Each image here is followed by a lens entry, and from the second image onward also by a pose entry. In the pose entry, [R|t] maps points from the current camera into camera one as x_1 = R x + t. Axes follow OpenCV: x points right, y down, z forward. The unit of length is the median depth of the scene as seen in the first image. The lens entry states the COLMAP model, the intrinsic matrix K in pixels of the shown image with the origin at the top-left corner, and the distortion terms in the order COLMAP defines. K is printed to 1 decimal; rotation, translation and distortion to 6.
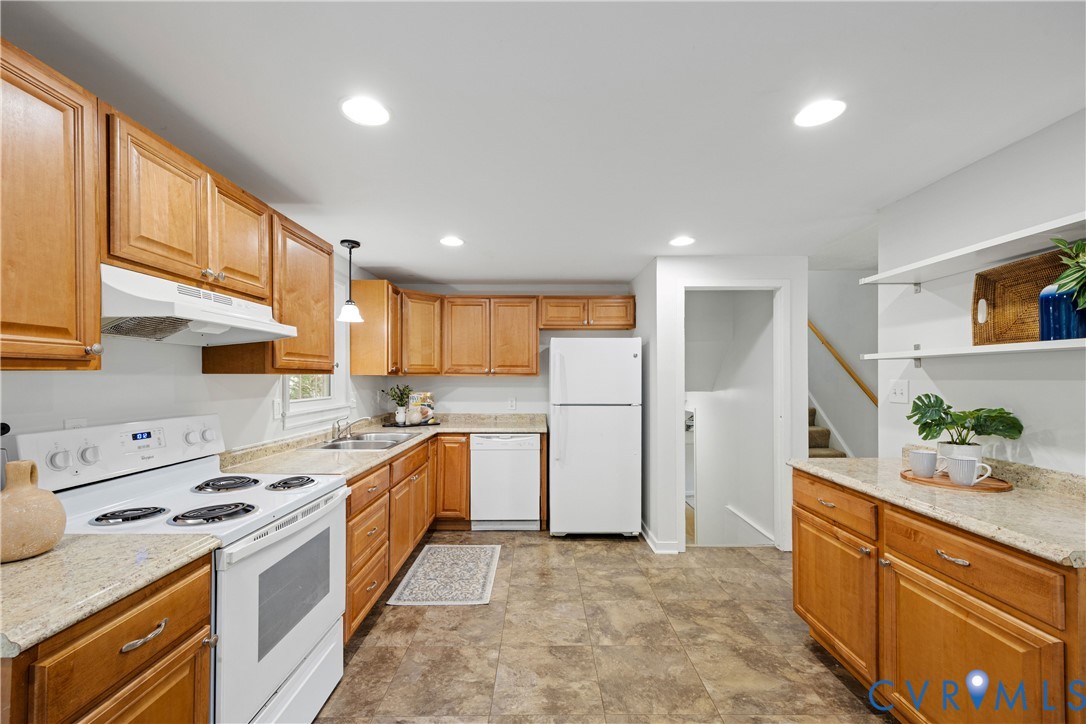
lens RADIAL K [[446.1, 0, 539.9], [0, 446.1, 375.2], [0, 0, 1]] dist [0.008919, 0.000000]
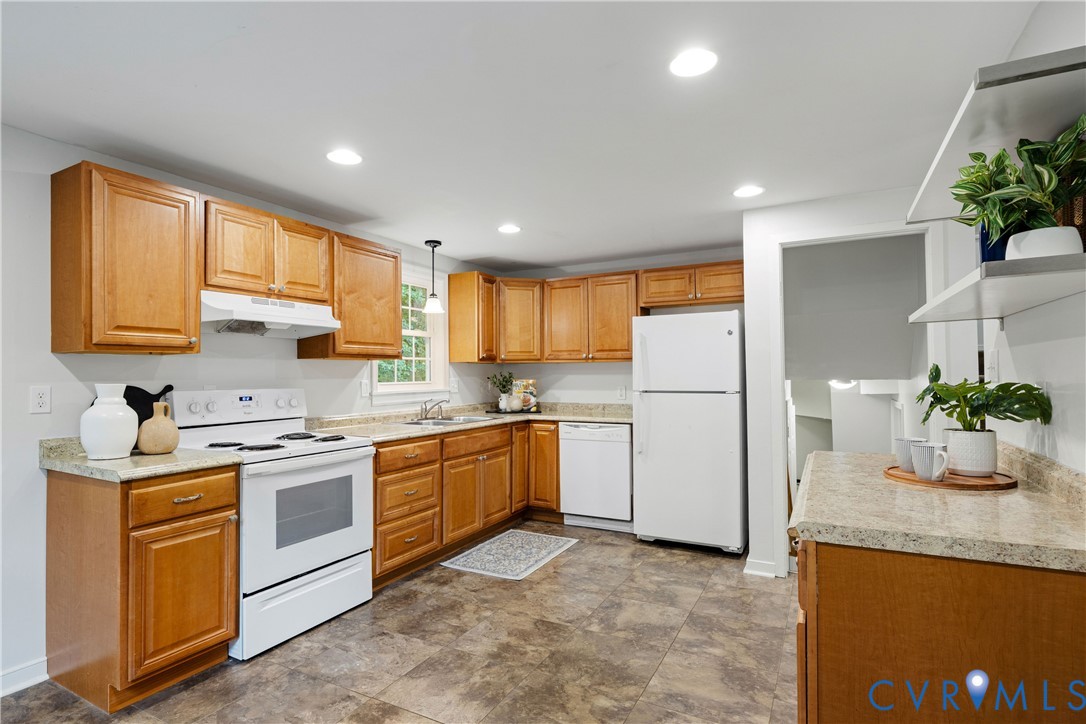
lens RADIAL K [[555.5, 0, 531.5], [0, 555.5, 363.1], [0, 0, 1]] dist [-0.000033, -0.000105]
pose [[0.876193, -0.016278, -0.481685, 0.627386], [0.009797, 0.999825, -0.015965, 0.040115], [0.481860, 0.009269, 0.876199, -0.127129]]
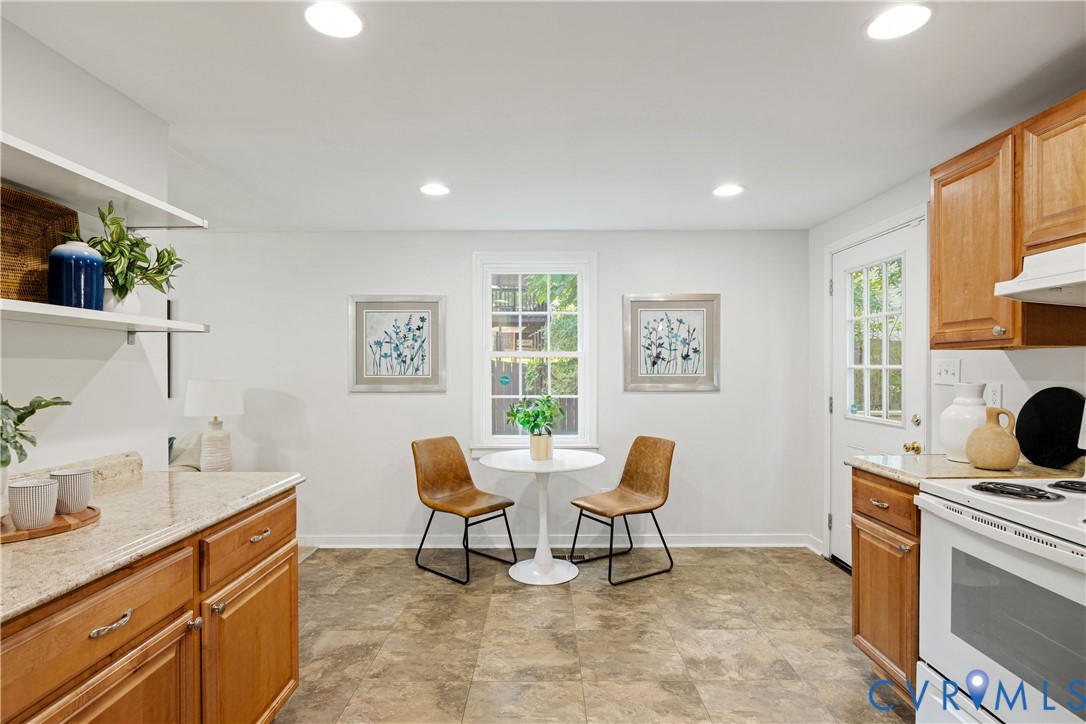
lens RADIAL K [[565.8, 0, 536.9], [0, 565.8, 374.5], [0, 0, 1]] dist [-0.002982, -0.000578]
pose [[-0.999849, 0.005093, 0.016590, 0.177382], [0.005215, 0.999960, 0.007276, 0.027829], [-0.016552, 0.007361, -0.999836, 1.435202]]
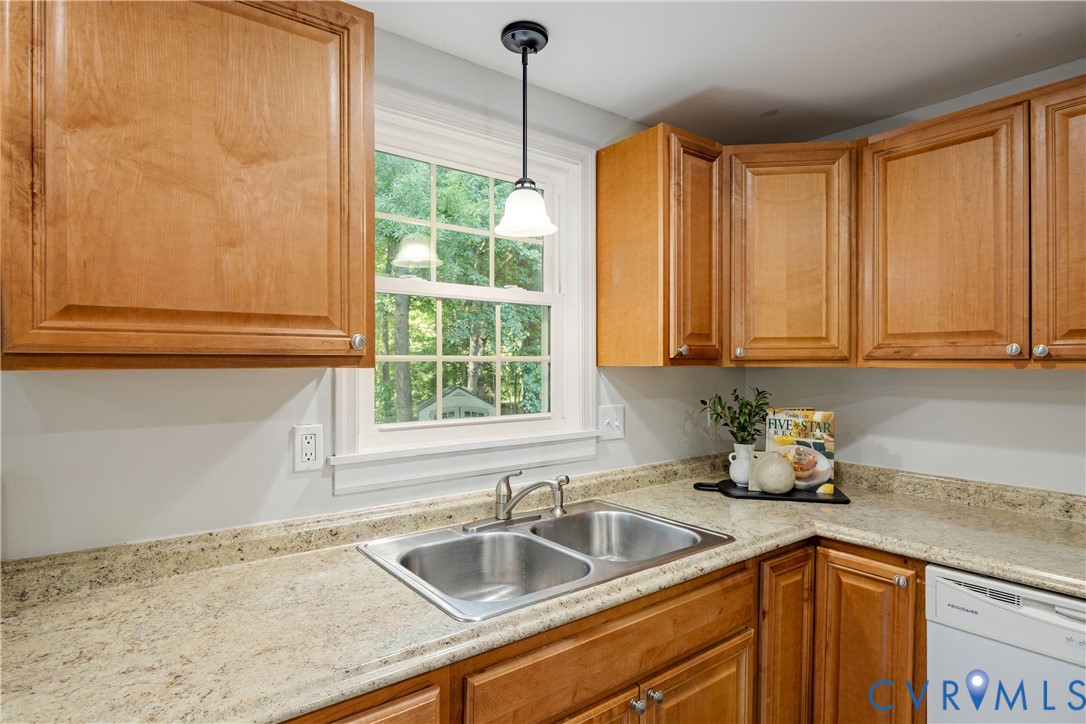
lens RADIAL K [[571.3, 0, 543.0], [0, 571.3, 362.0], [0, 0, 1]] dist [-0.005007, -0.001217]
pose [[0.601403, -0.003125, -0.798940, -0.012534], [0.004990, 0.999988, -0.000155, -0.006763], [0.798930, -0.003894, 0.601411, 0.977690]]
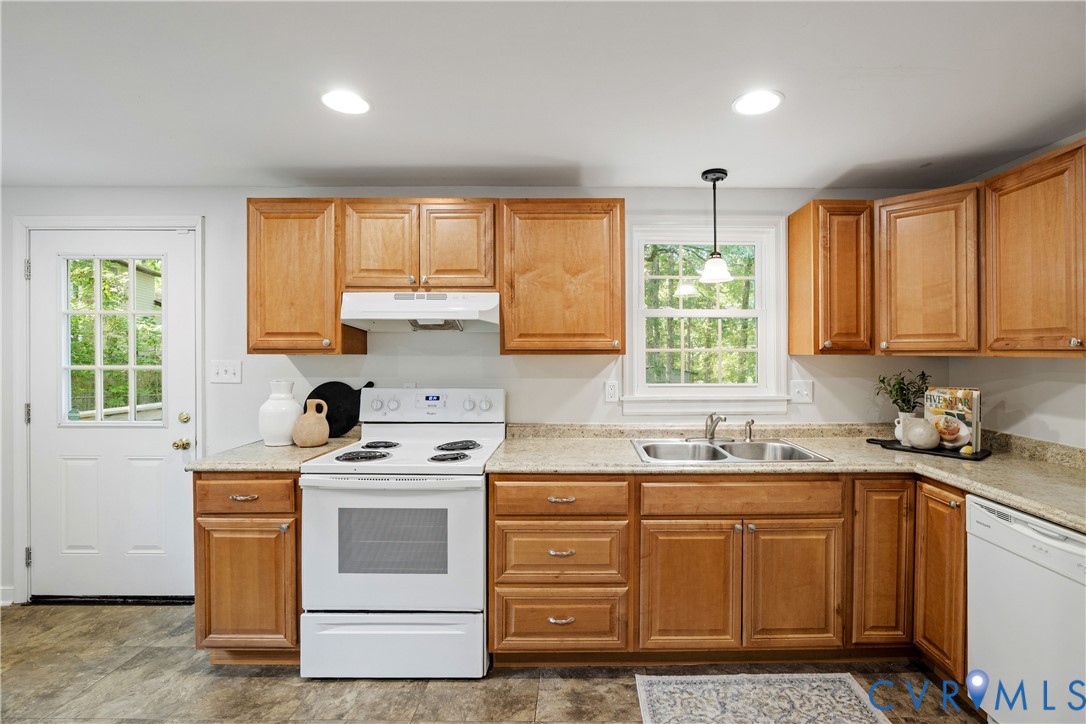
lens RADIAL K [[496.1, 0, 588.5], [0, 496.1, 353.5], [0, 0, 1]] dist [-0.012525, 0.000165]
pose [[0.002998, 0.001413, -0.999995, 0.525975], [0.004734, 0.999988, 0.001427, -0.006639], [0.999984, -0.004738, 0.002991, 1.093655]]
